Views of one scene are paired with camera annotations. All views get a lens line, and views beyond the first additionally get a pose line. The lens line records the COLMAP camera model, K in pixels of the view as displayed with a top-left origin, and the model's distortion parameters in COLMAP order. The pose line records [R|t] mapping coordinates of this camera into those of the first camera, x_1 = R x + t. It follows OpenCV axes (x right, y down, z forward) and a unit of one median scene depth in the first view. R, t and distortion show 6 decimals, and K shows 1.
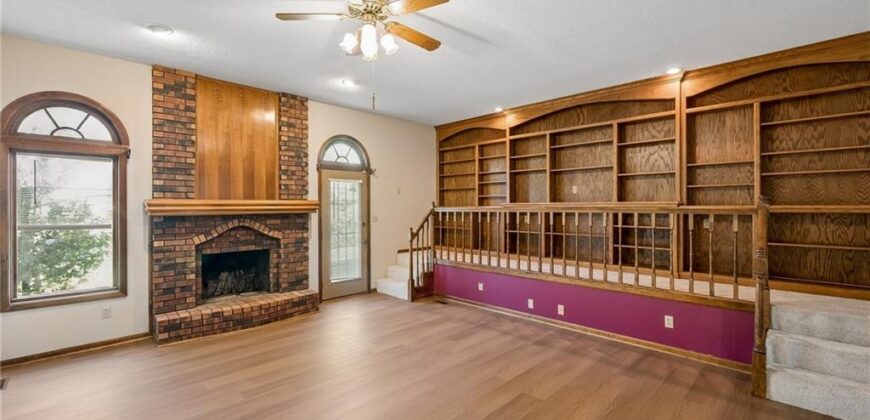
lens RADIAL K [[374.5, 0, 444.1], [0, 374.5, 213.1], [0, 0, 1]] dist [-0.001268, 0.000125]
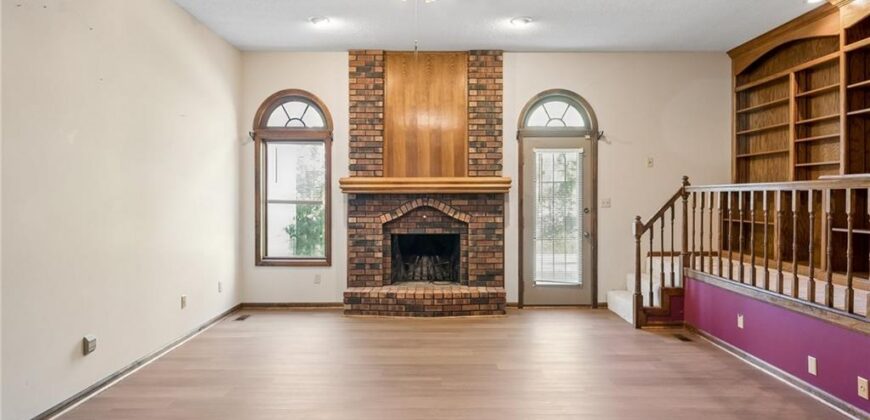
lens RADIAL K [[531.1, 0, 431.2], [0, 531.1, 208.2], [0, 0, 1]] dist [0.005704, -0.001442]
pose [[0.694782, 0.020205, -0.718936, 0.387574], [-0.015495, 0.999794, 0.013124, 0.021724], [0.719053, 0.002021, 0.694952, 0.101808]]
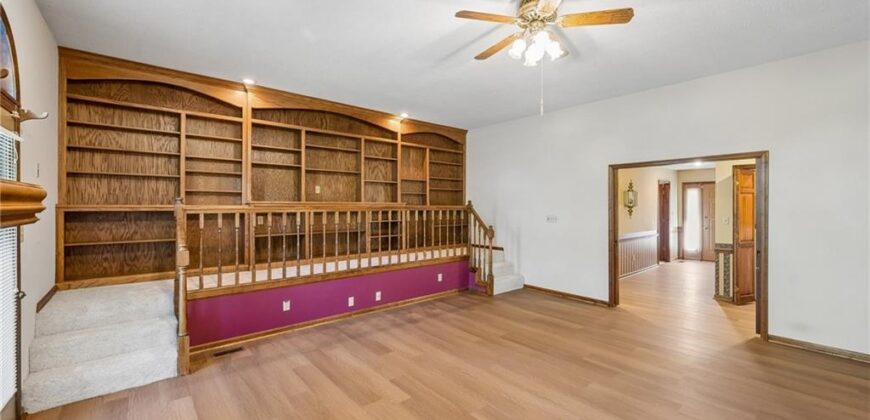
lens RADIAL K [[350.1, 0, 436.7], [0, 350.1, 210.2], [0, 0, 1]] dist [0.009170, -0.000239]
pose [[0.075139, -0.009921, 0.997124, -0.686260], [0.016787, 0.999821, 0.008683, -0.009739], [-0.997032, 0.016086, 0.075292, 0.686089]]
